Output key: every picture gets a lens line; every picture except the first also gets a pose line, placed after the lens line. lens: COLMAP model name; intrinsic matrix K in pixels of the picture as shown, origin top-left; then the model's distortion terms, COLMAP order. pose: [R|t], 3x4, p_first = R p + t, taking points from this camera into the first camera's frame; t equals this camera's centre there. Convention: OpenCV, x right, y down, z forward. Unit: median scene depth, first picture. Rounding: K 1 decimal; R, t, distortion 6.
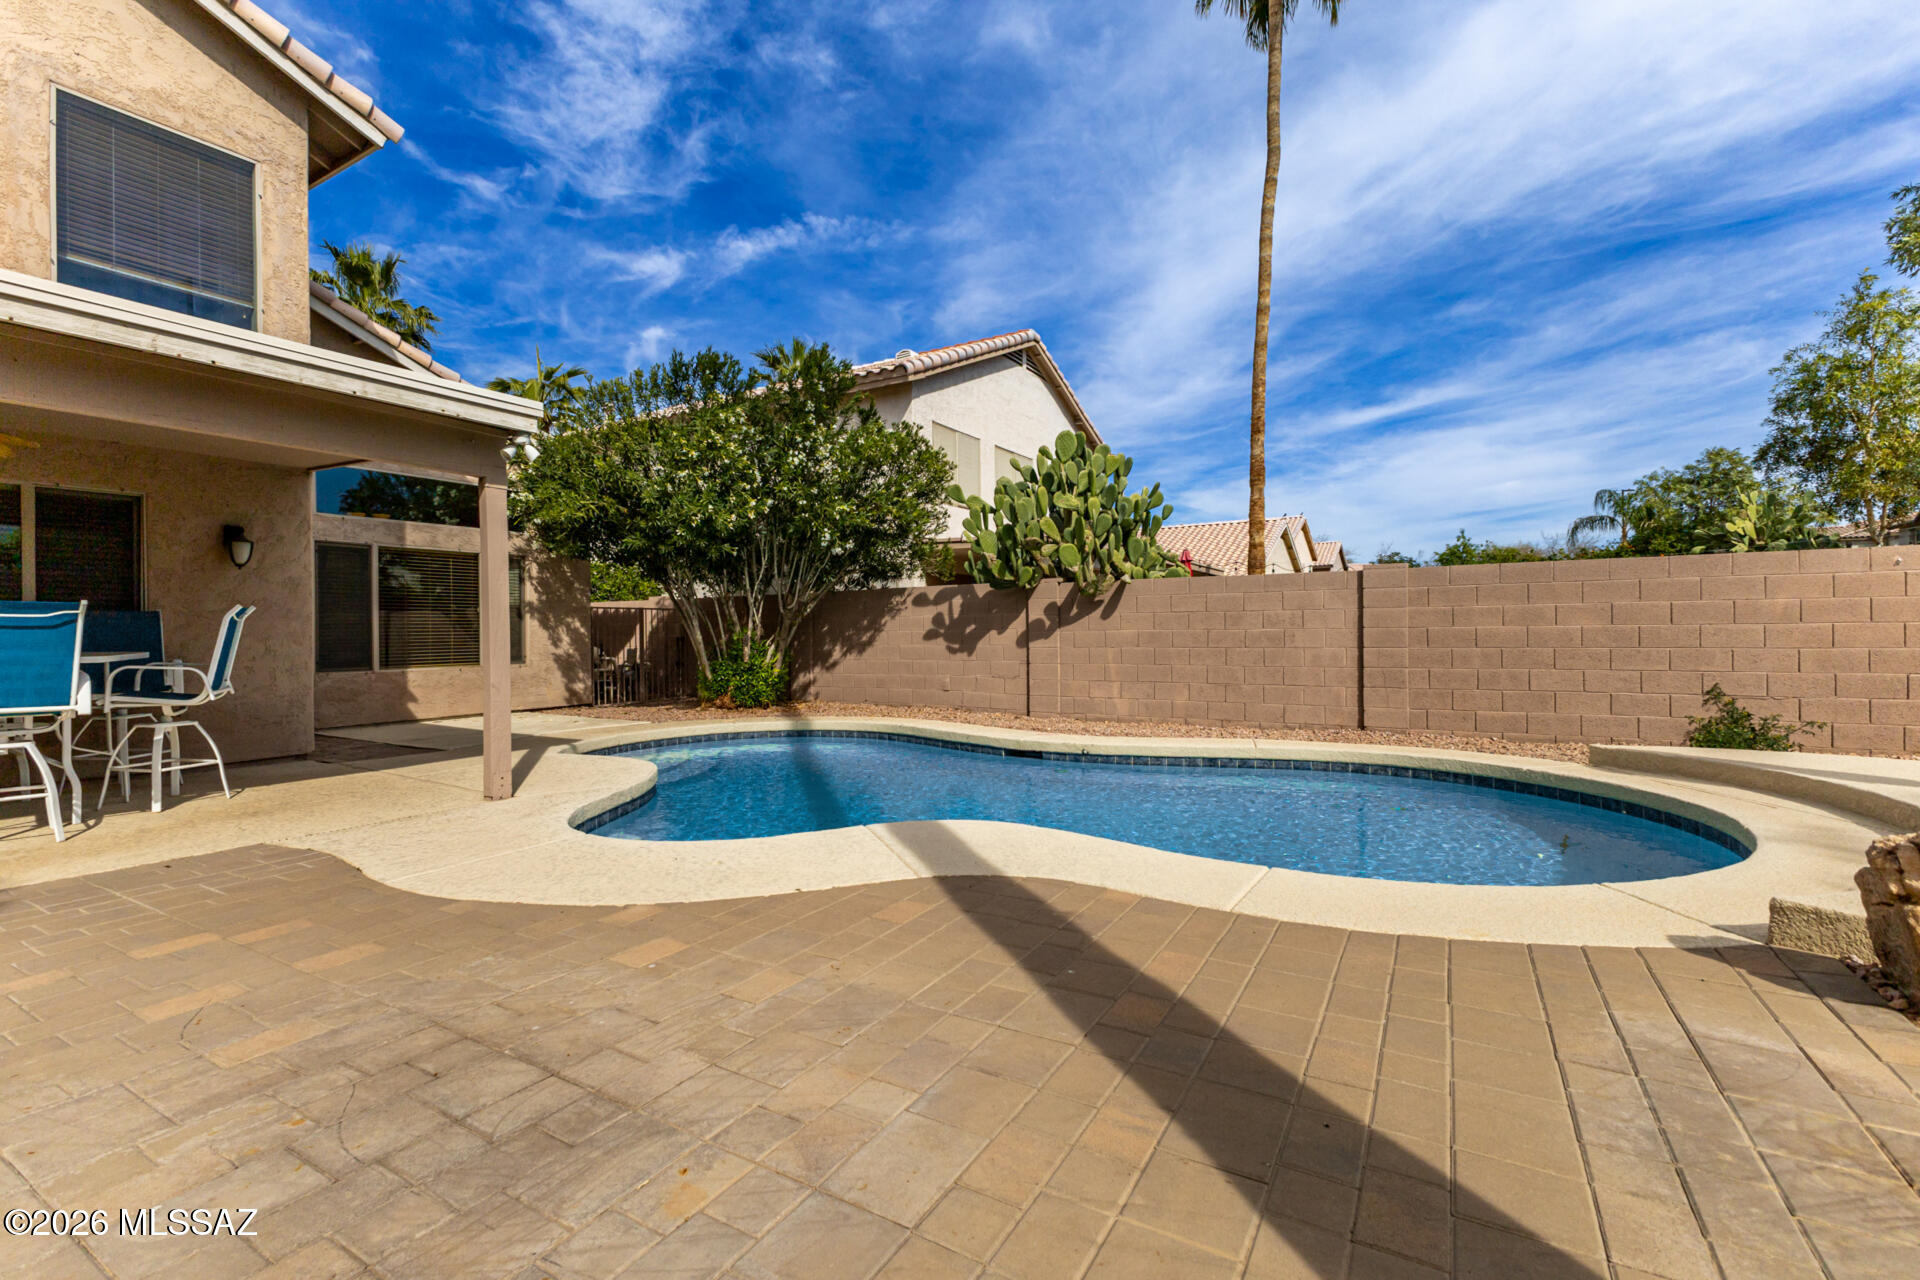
lens RADIAL K [[833.8, 0, 976.2], [0, 833.8, 646.5], [0, 0, 1]] dist [0.003210, -0.002523]
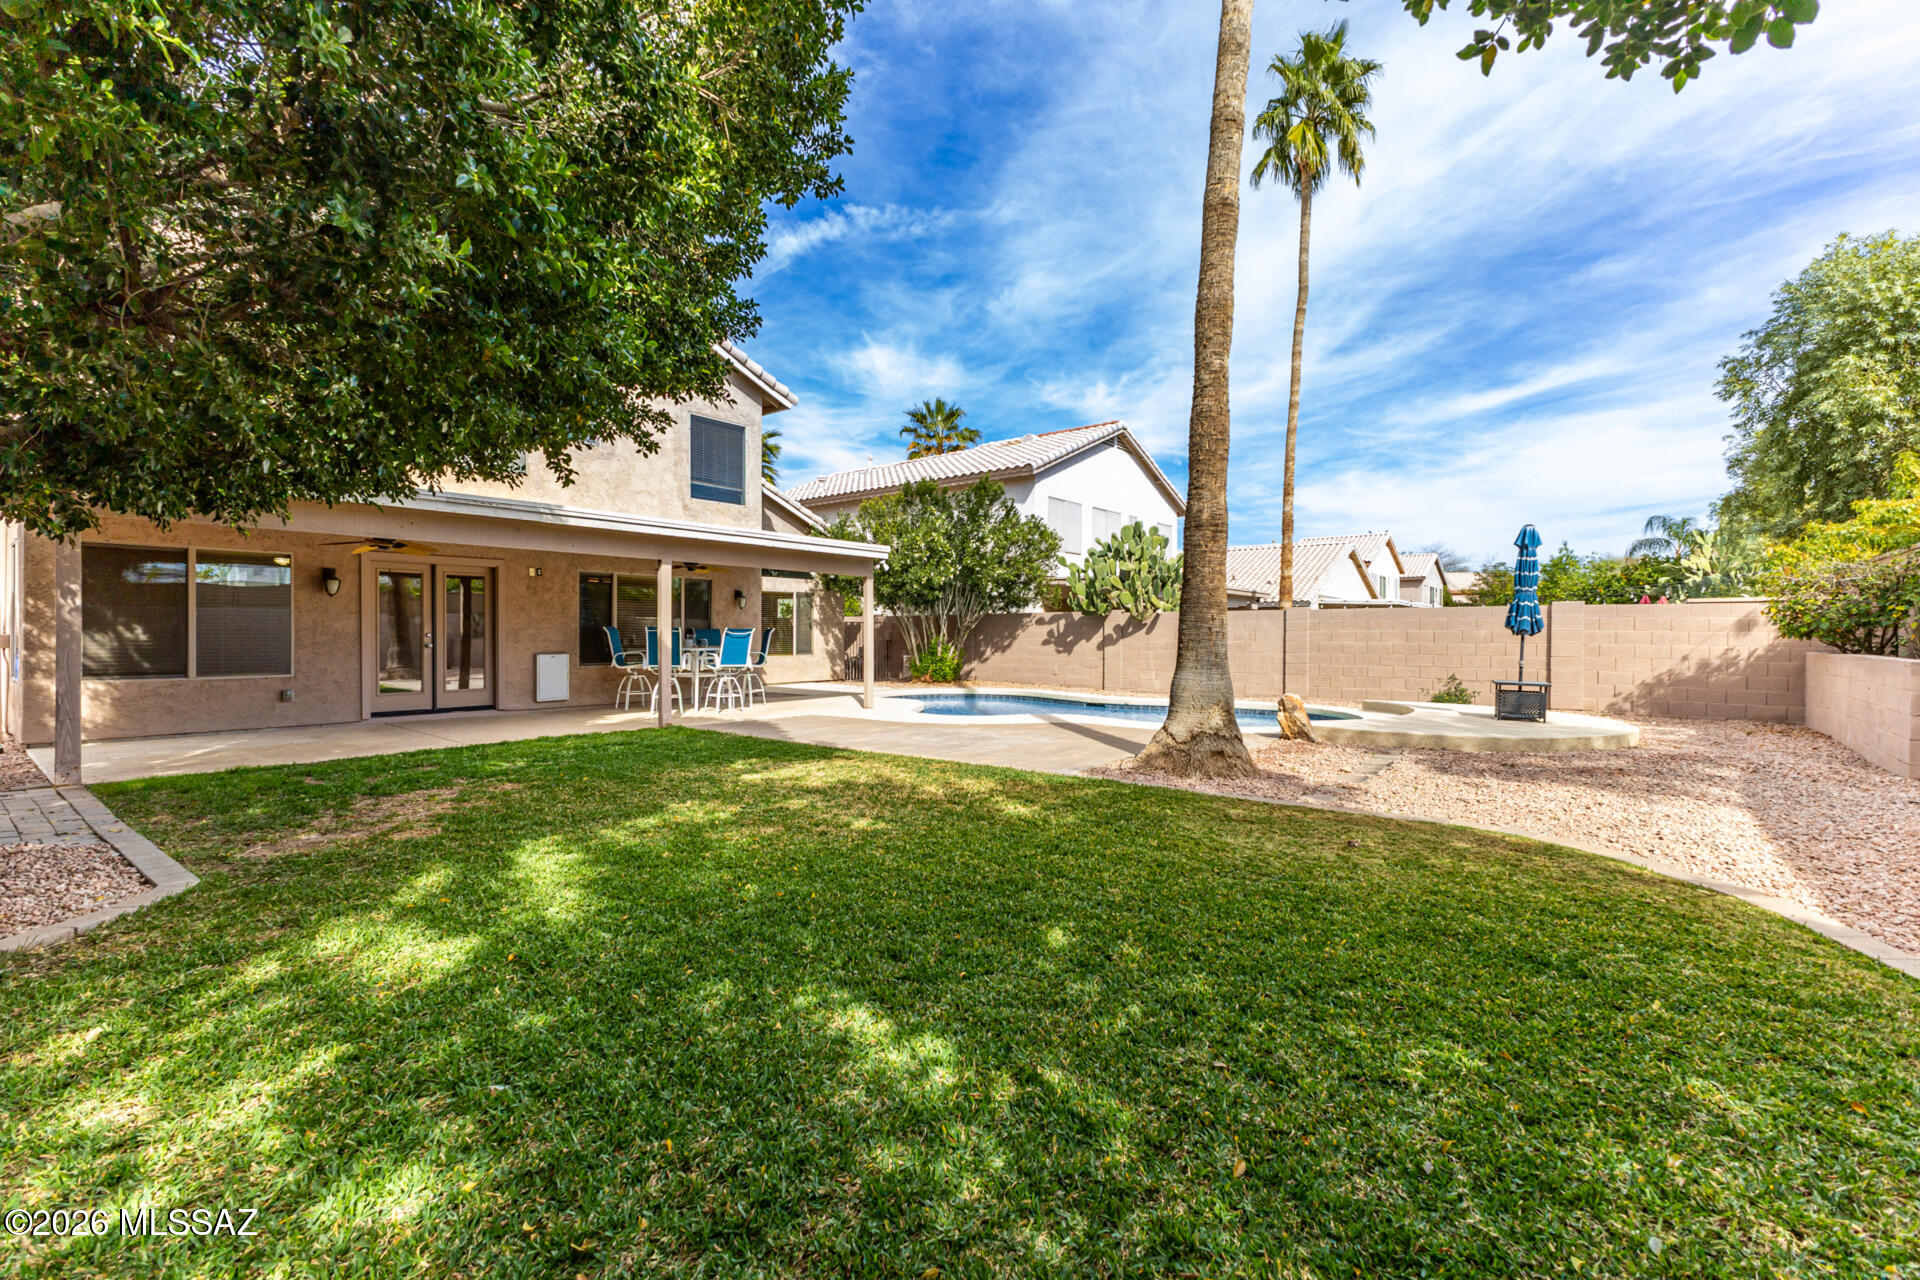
lens RADIAL K [[833.8, 0, 961.1], [0, 833.8, 652.8], [0, 0, 1]] dist [0.003210, -0.002523]
pose [[0.988671, 0.016397, -0.149198, 0.027682], [-0.015373, 0.999850, 0.008011, -0.002659], [0.149307, -0.005627, 0.988775, -0.703267]]
